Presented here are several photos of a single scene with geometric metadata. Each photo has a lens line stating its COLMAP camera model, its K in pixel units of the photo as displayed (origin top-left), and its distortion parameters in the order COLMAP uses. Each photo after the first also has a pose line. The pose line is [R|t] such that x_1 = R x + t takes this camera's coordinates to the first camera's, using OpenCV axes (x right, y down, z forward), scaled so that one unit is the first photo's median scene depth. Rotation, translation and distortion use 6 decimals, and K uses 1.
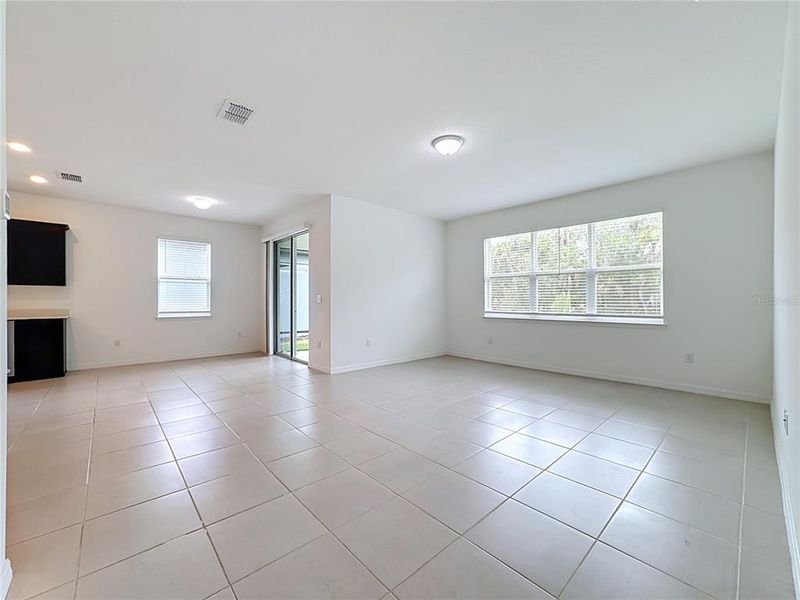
lens RADIAL K [[327.2, 0, 396.8], [0, 327.2, 295.8], [0, 0, 1]] dist [0.001731, 0.000396]
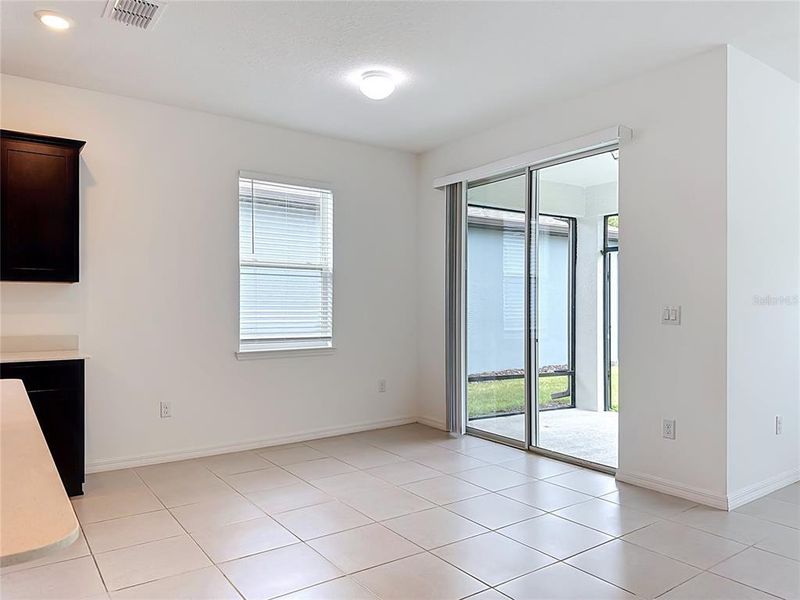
lens RADIAL K [[571.7, 0, 404.6], [0, 571.7, 301.7], [0, 0, 1]] dist [0.037215, -0.011696]
pose [[0.993424, 0.005555, -0.114354, -0.451340], [-0.005341, 0.999983, 0.002172, -0.006405], [0.114365, -0.001547, 0.993438, 0.253689]]
